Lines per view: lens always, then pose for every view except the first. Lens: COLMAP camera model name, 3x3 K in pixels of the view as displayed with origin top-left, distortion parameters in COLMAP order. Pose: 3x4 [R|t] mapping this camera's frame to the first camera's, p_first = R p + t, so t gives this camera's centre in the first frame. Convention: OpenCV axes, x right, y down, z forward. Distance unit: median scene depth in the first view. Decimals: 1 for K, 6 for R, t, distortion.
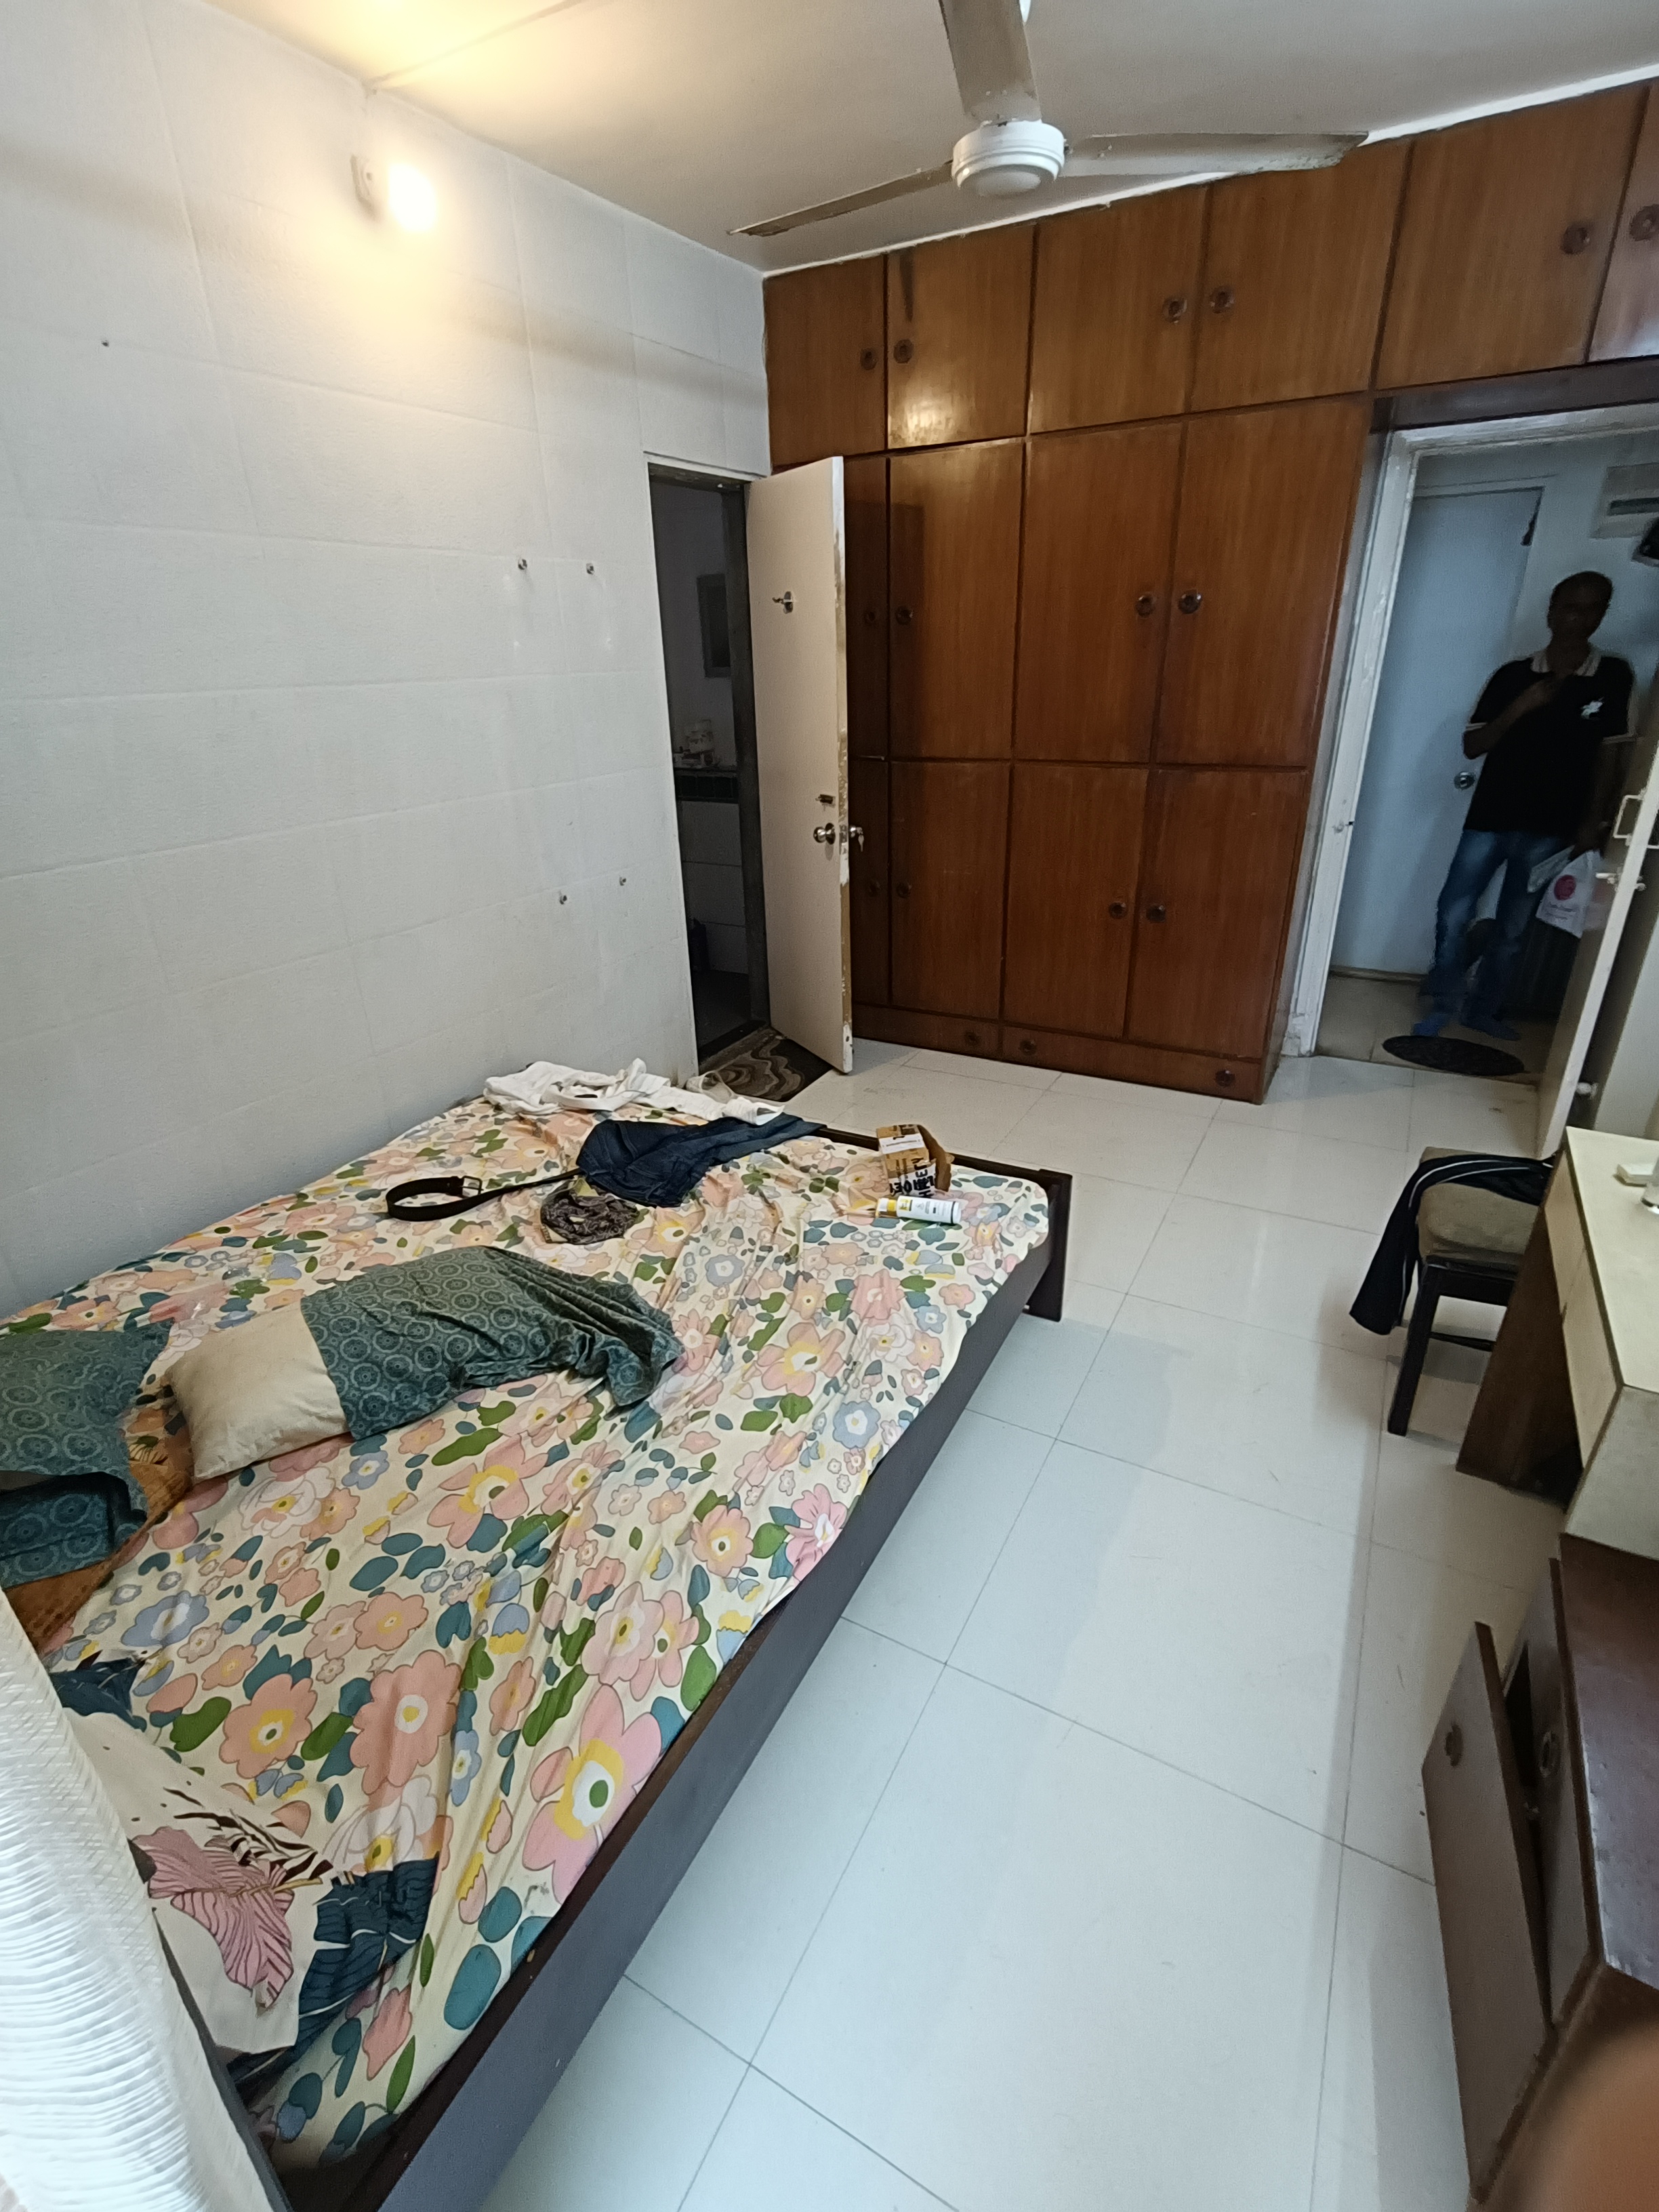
lens RADIAL K [[1015.1, 0, 823.4], [0, 1015.1, 1101.9], [0, 0, 1]] dist [0.005853, 0.000860]
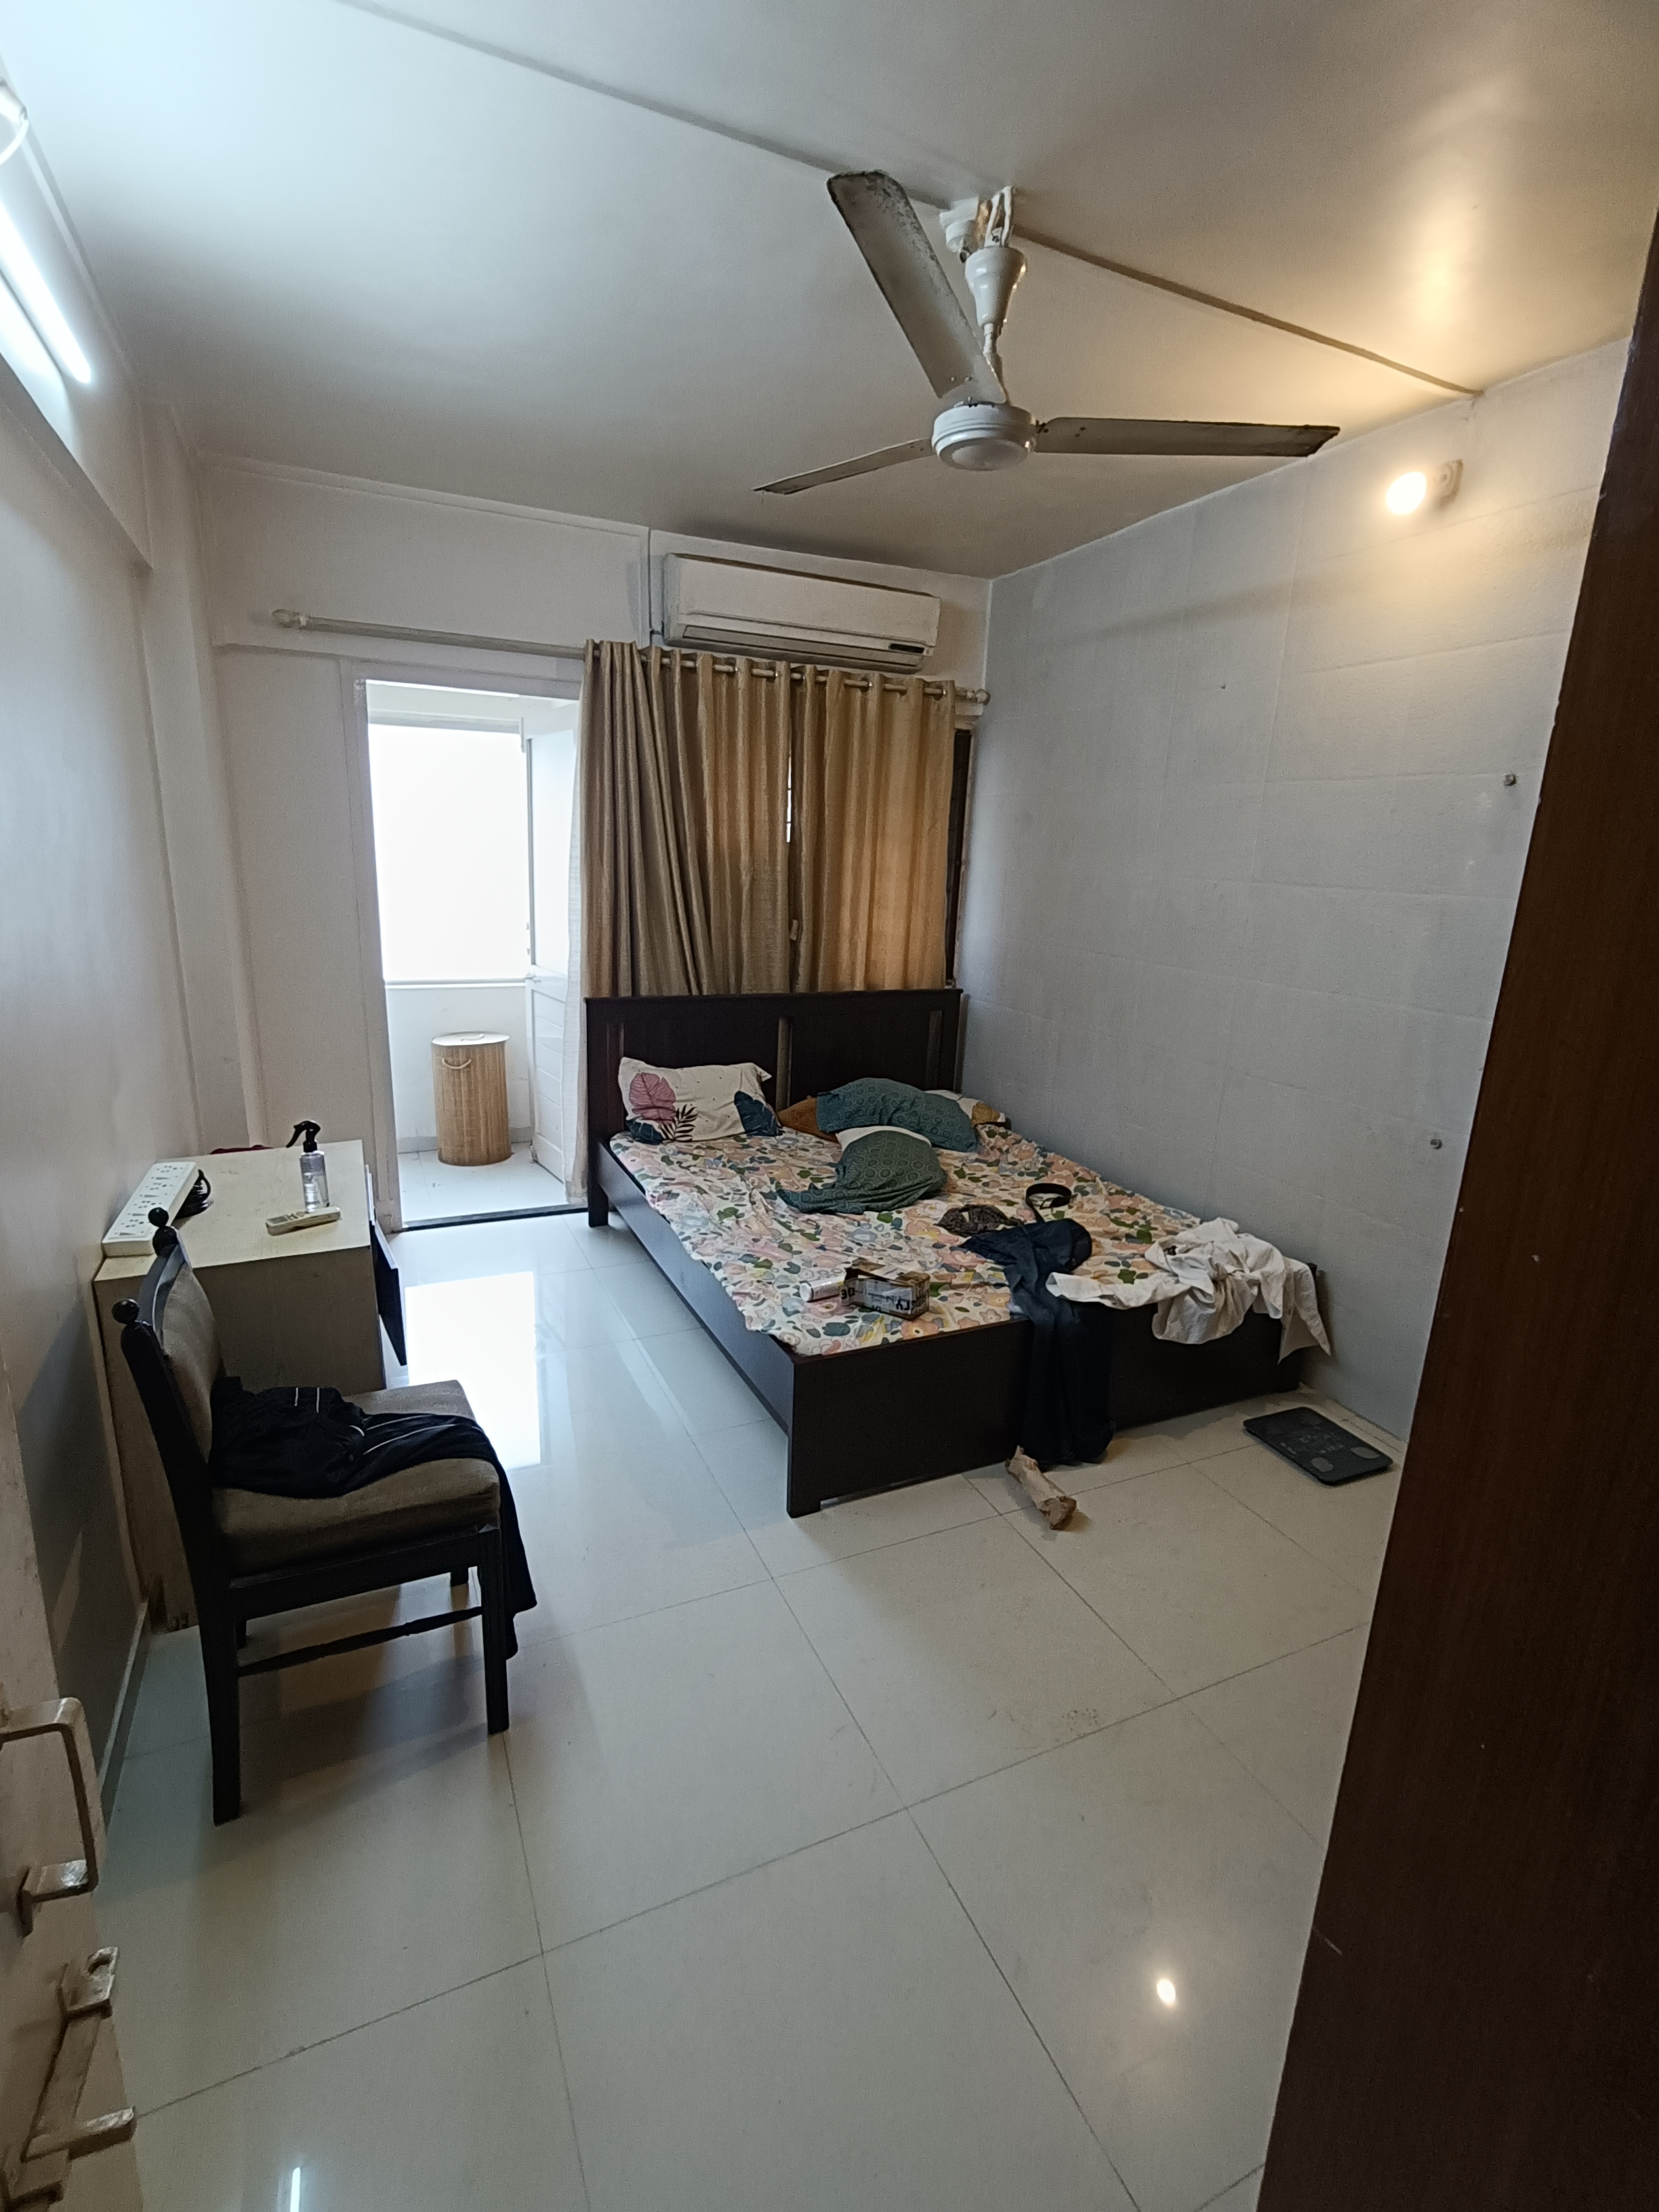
lens RADIAL K [[1015.1, 0, 823.4], [0, 1015.1, 1101.9], [0, 0, 1]] dist [0.005853, 0.000860]
pose [[-0.583706, 0.210575, -0.784185, 1.201688], [-0.346357, 0.808938, 0.475032, -0.775276], [0.734387, 0.548887, -0.399248, 1.608328]]
